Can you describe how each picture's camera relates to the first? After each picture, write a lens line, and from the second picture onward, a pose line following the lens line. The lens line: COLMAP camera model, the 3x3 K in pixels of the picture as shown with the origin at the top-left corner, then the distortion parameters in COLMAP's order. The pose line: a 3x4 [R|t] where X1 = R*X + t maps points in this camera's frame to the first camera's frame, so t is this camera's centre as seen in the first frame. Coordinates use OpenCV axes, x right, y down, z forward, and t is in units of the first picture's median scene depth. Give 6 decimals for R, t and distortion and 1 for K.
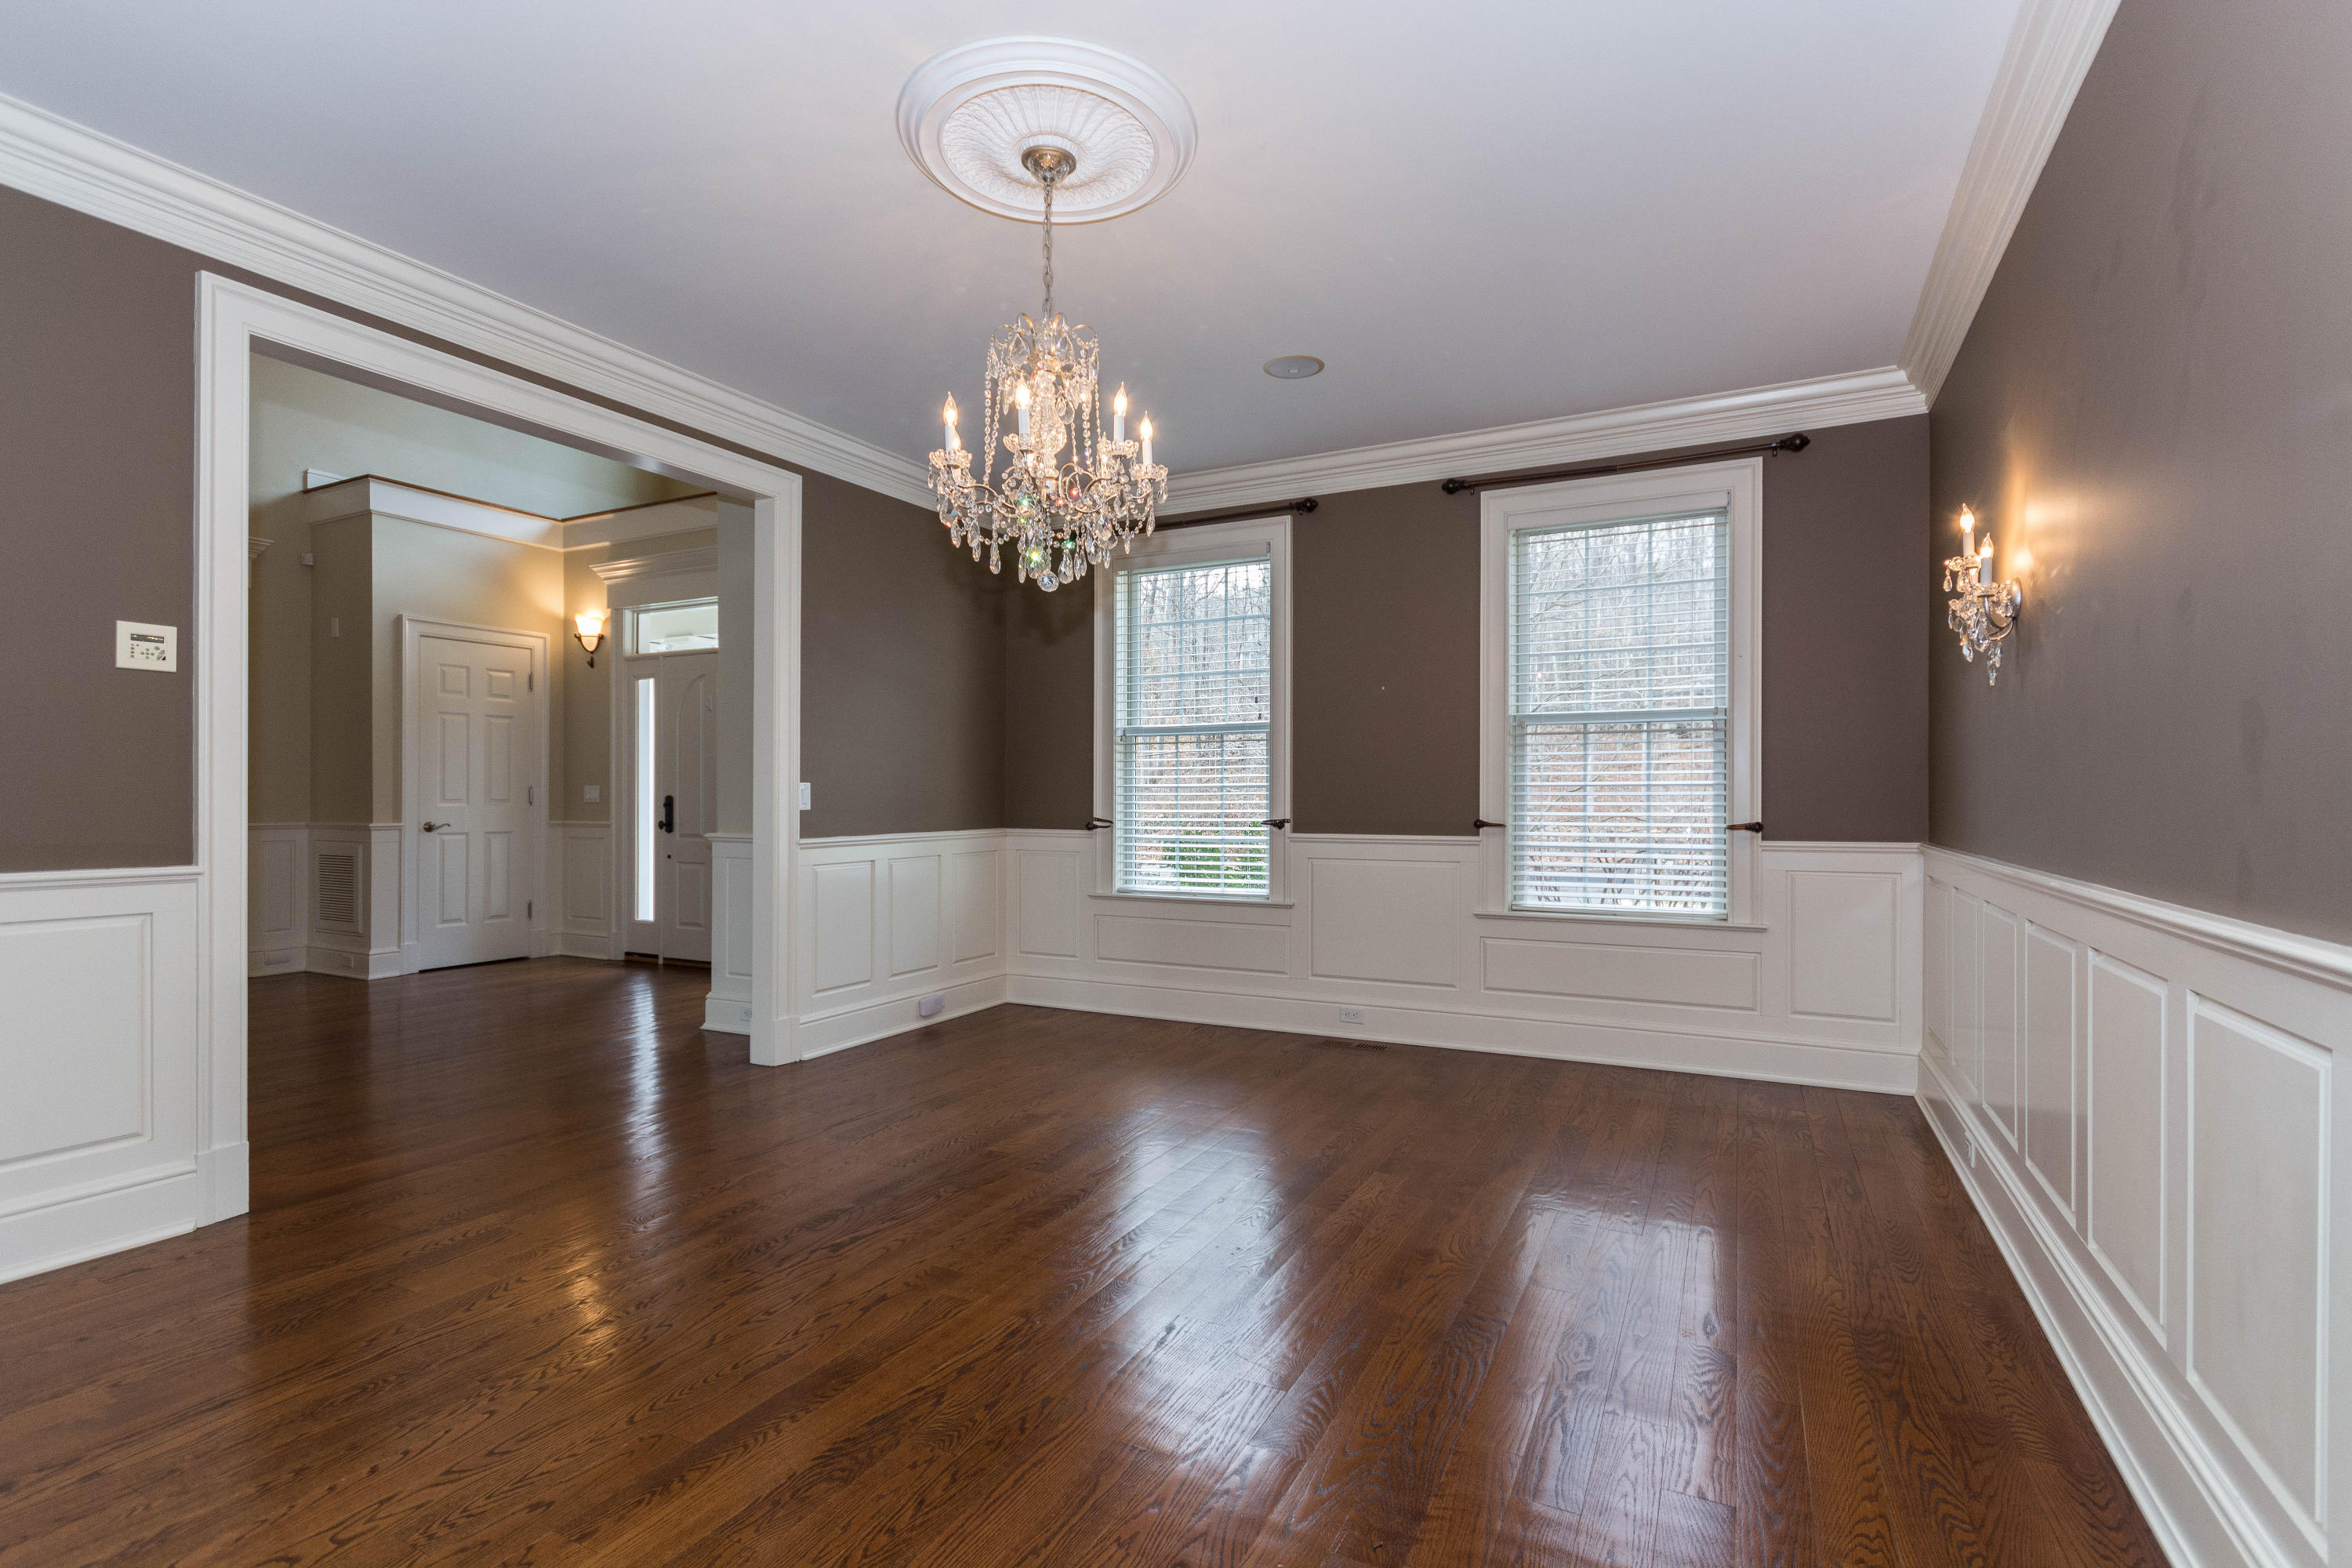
lens RADIAL K [[1094.0, 0, 1174.3], [0, 1094.0, 795.5], [0, 0, 1]] dist [0.005719, 0.000869]
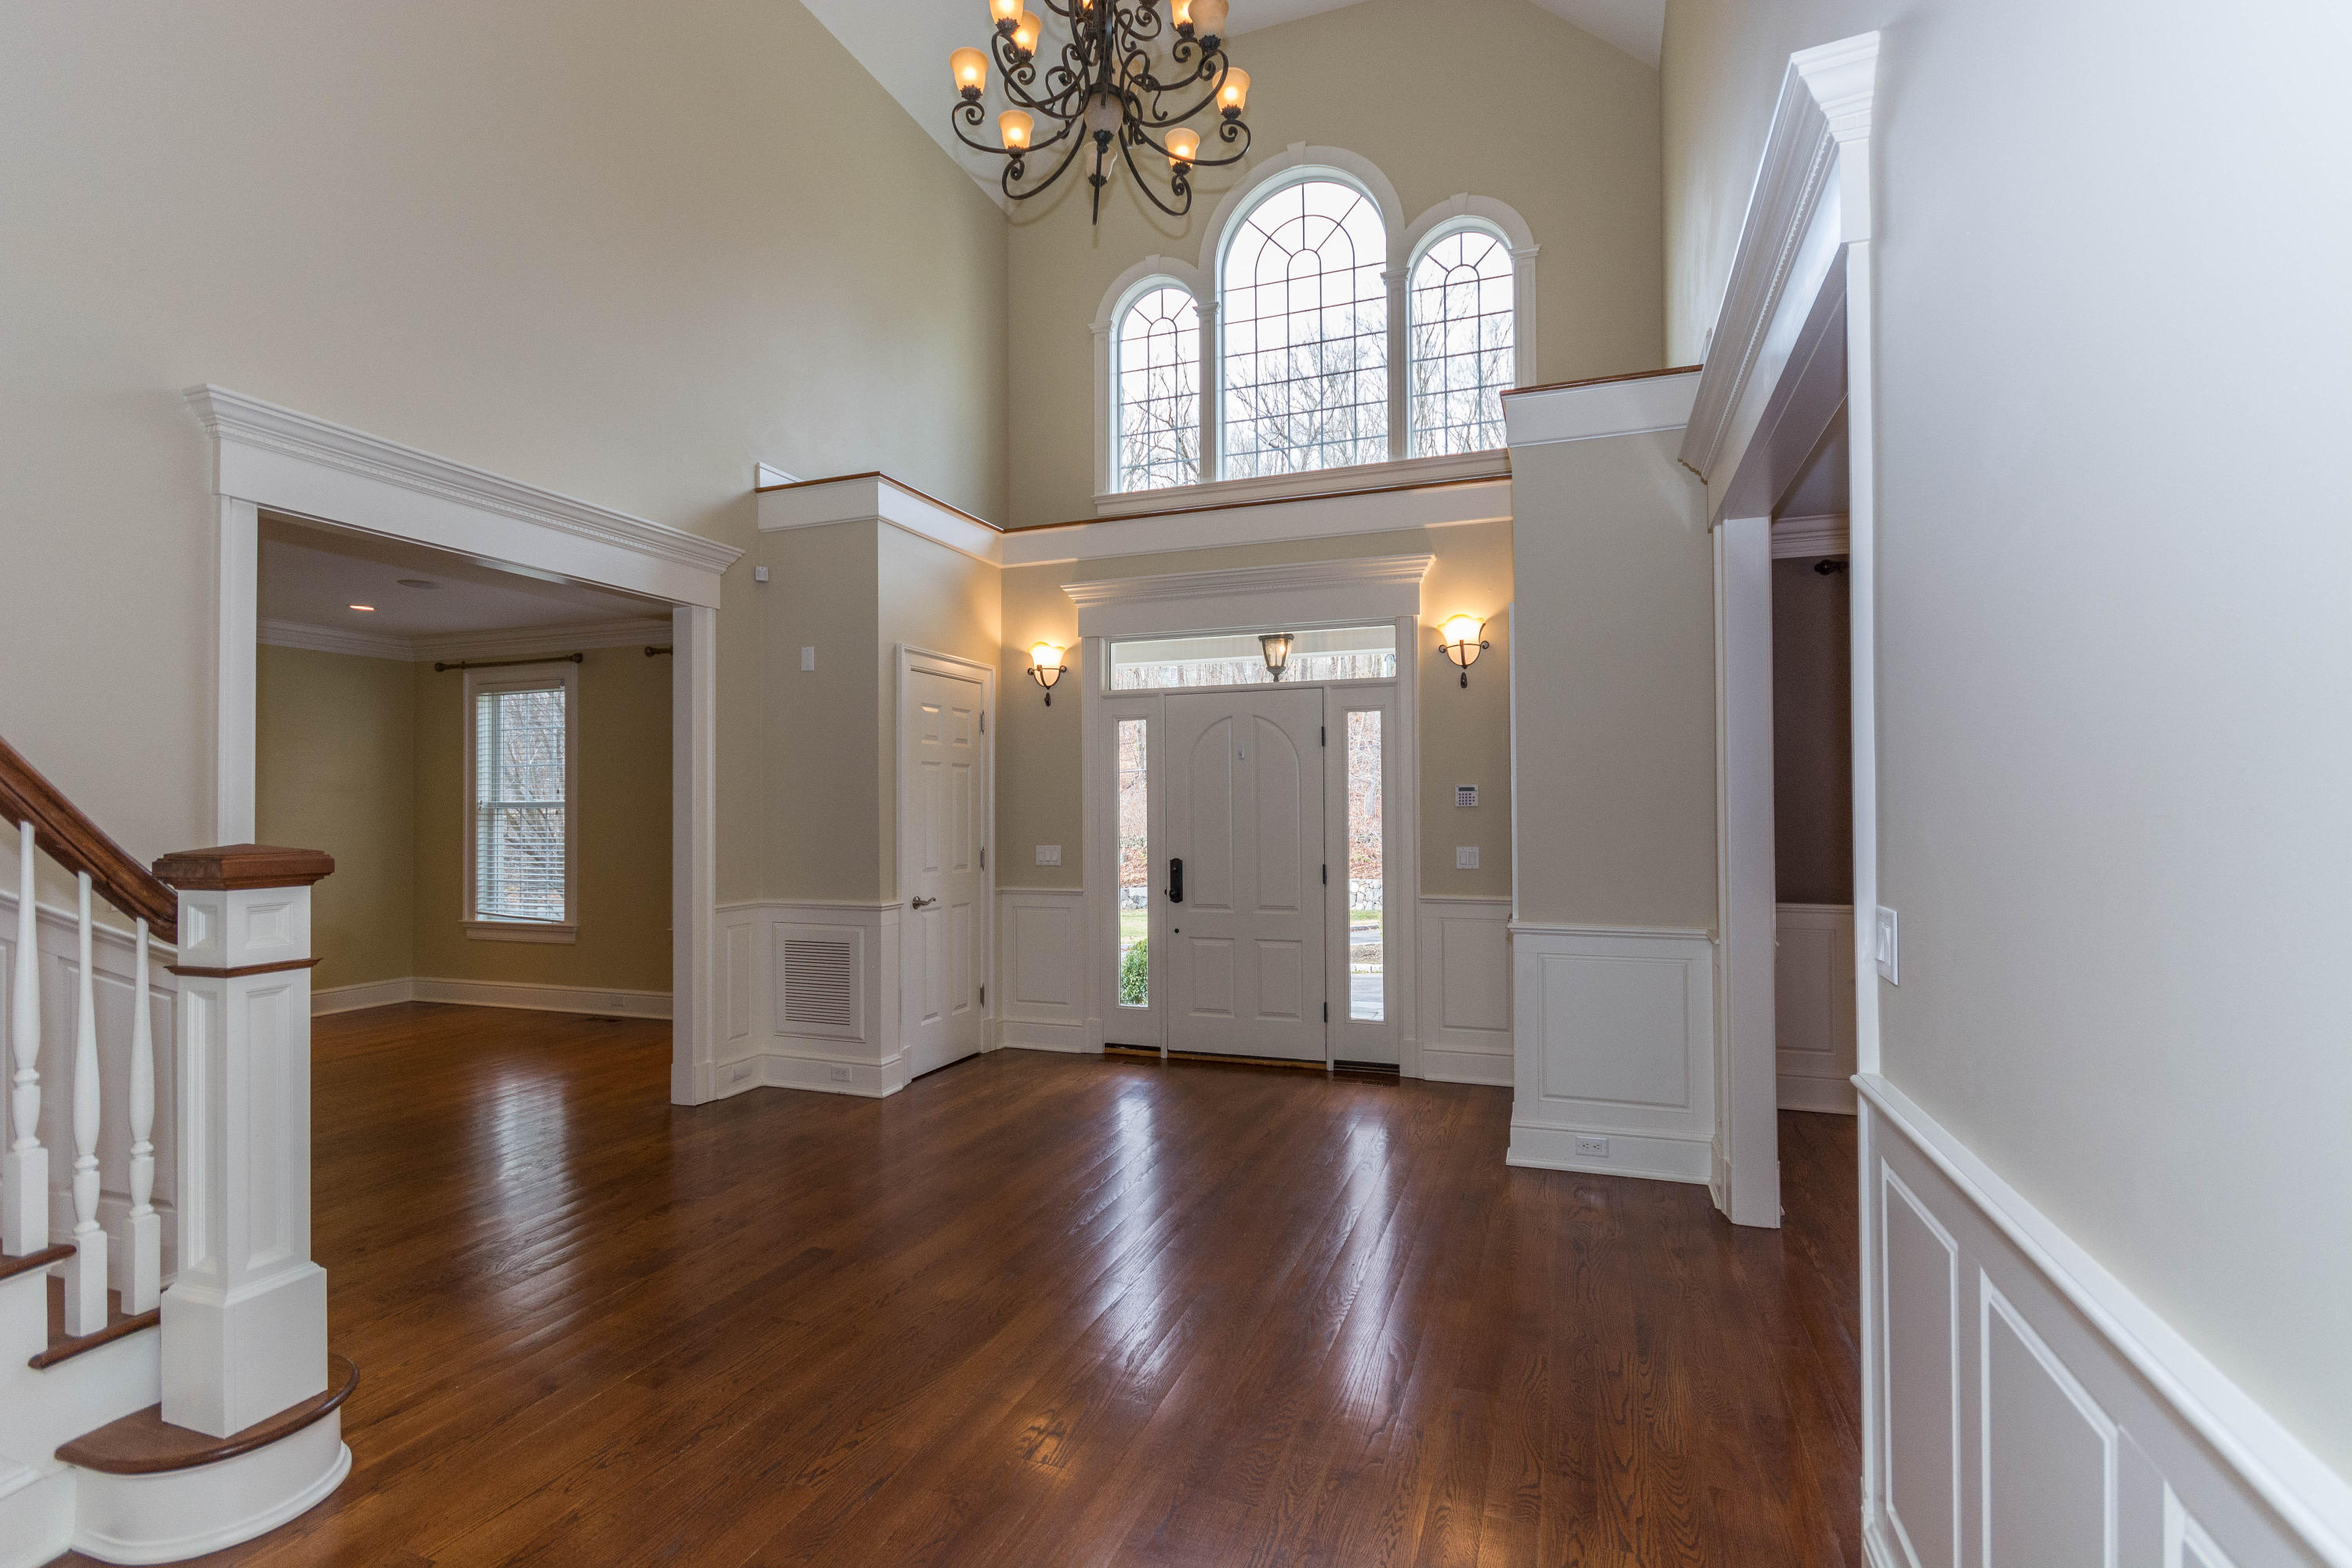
lens RADIAL K [[1094.0, 0, 1166.5], [0, 1094.0, 782.1], [0, 0, 1]] dist [0.005719, 0.000869]
pose [[0.992225, -0.002284, 0.124433, -0.544197], [0.004858, 0.999780, -0.020384, -0.039755], [-0.124359, 0.020830, 0.992019, 0.150646]]
